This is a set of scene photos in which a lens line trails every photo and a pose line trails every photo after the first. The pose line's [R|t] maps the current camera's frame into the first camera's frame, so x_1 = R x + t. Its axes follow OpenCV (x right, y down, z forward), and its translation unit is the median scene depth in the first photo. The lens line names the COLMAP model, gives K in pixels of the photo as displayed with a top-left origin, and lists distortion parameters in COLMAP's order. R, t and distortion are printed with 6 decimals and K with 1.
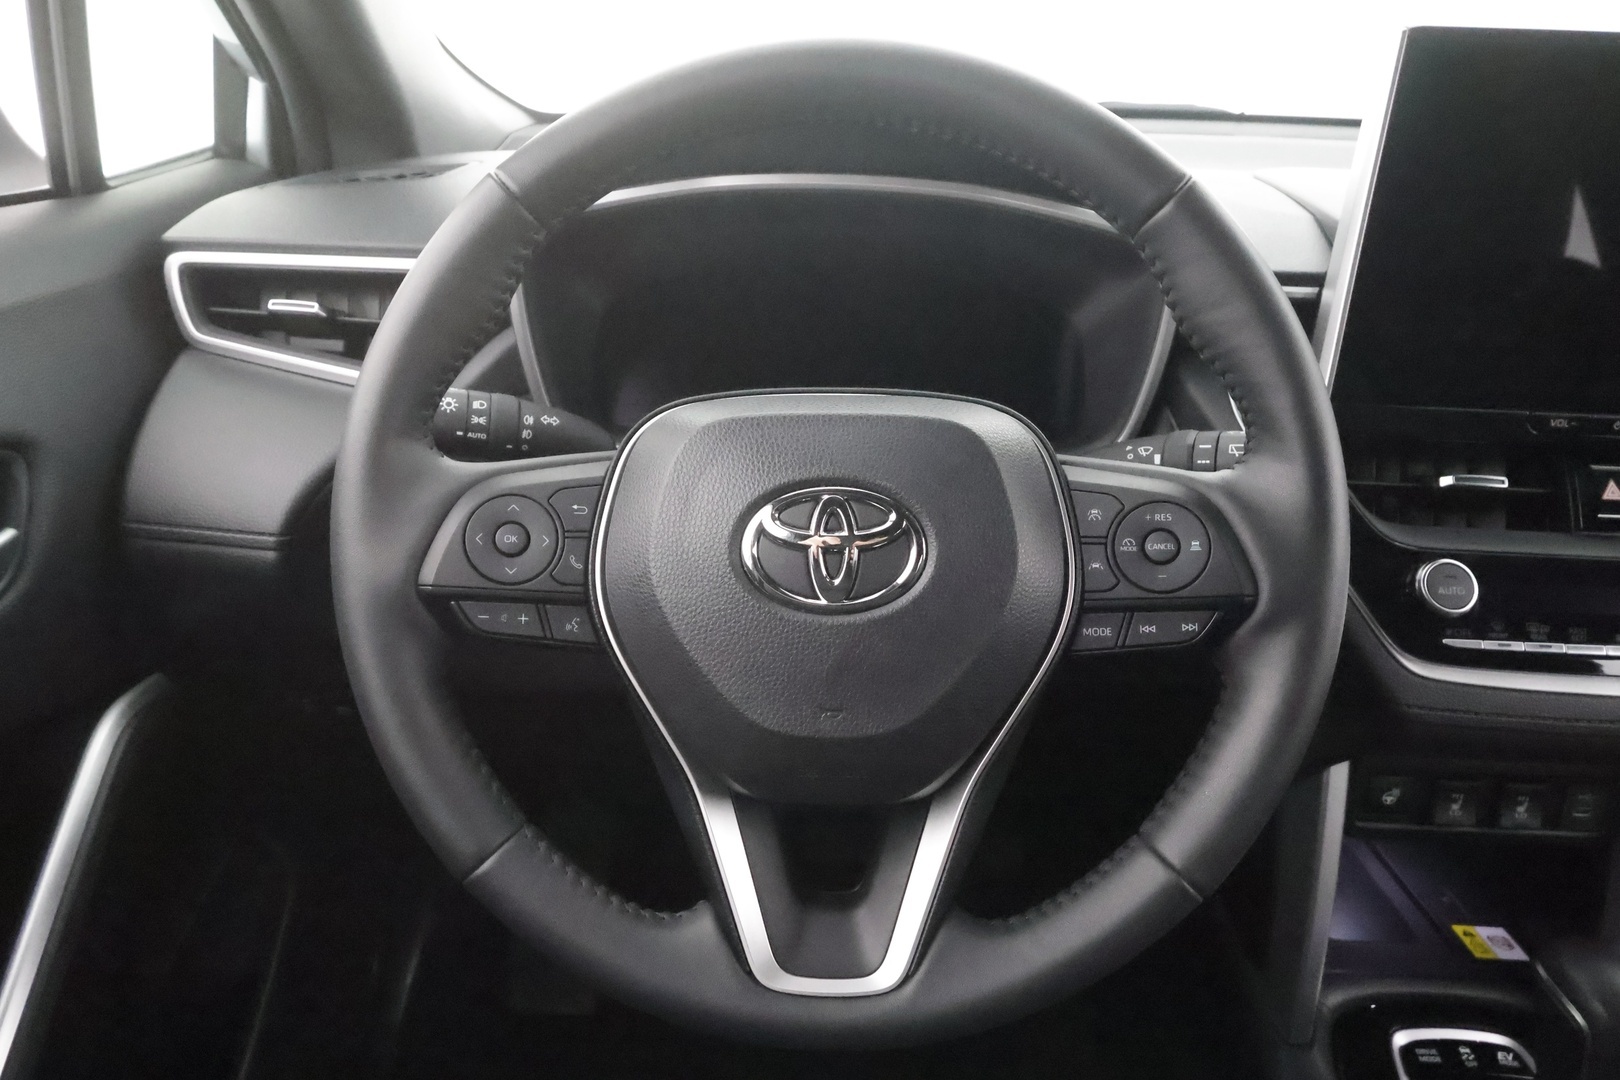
lens RADIAL K [[1101.3, 0, 789.4], [0, 1101.3, 530.8], [0, 0, 1]] dist [0.007878, 0.004835]
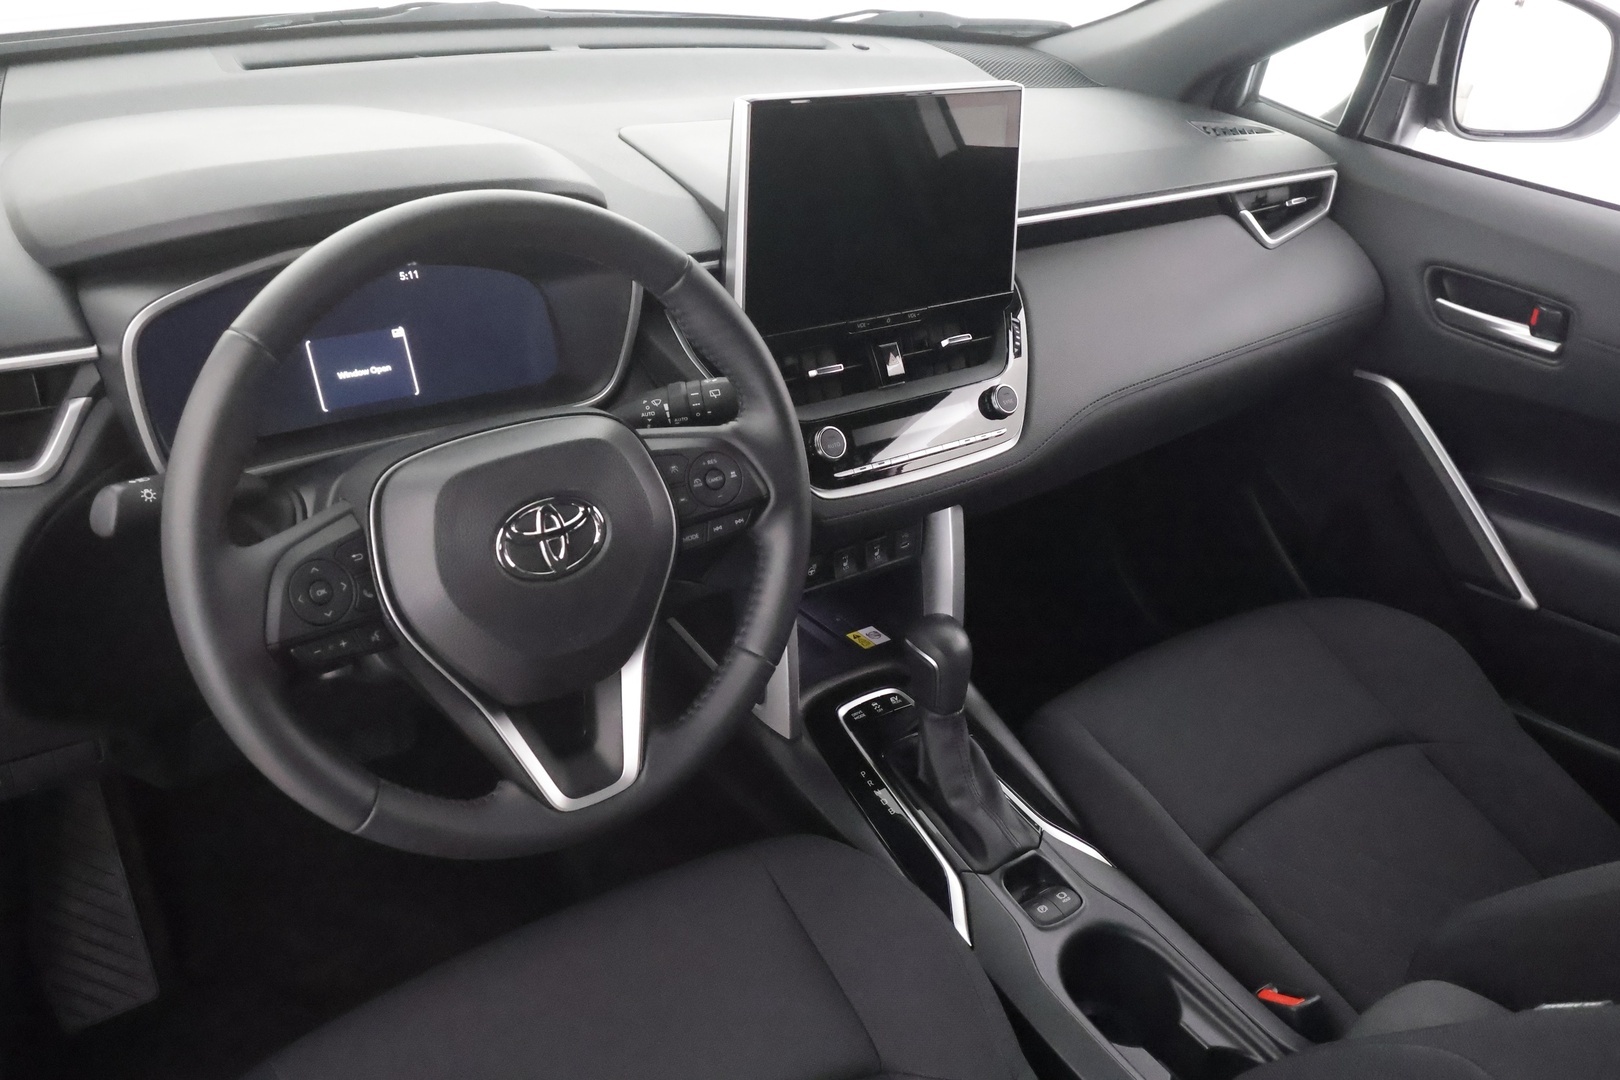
lens RADIAL K [[1408.4, 0, 810.0], [0, 1408.4, 540.0], [0, 0, 1]] dist [0.047082, 0.003753]
pose [[0.779922, -0.282949, 0.558267, -0.749918], [0.173814, 0.954808, 0.241103, -0.377781], [-0.601257, -0.091007, 0.793856, -0.771768]]
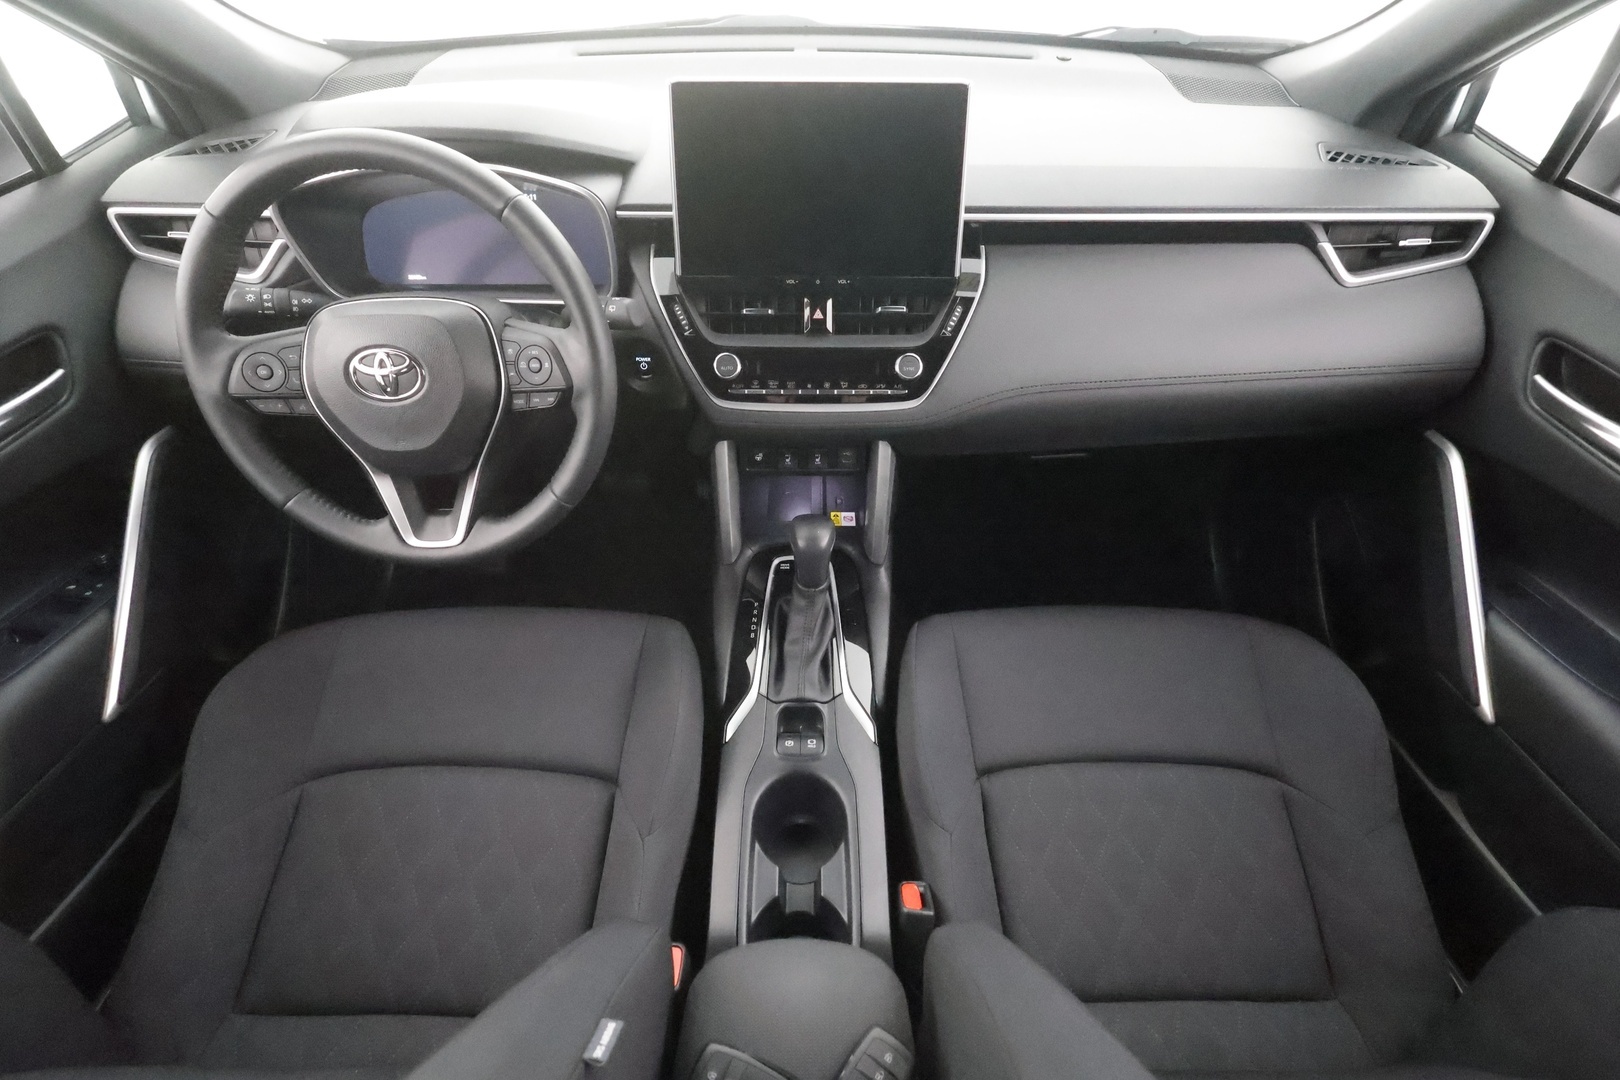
lens RADIAL K [[801.7, 0, 809.7], [0, 801.7, 545.0], [0, 0, 1]] dist [0.022353, 0.000392]
pose [[0.998885, -0.038804, -0.026875, 0.931249], [0.045776, 0.935272, 0.350956, -0.199140], [0.011517, -0.351795, 0.936006, -0.728542]]
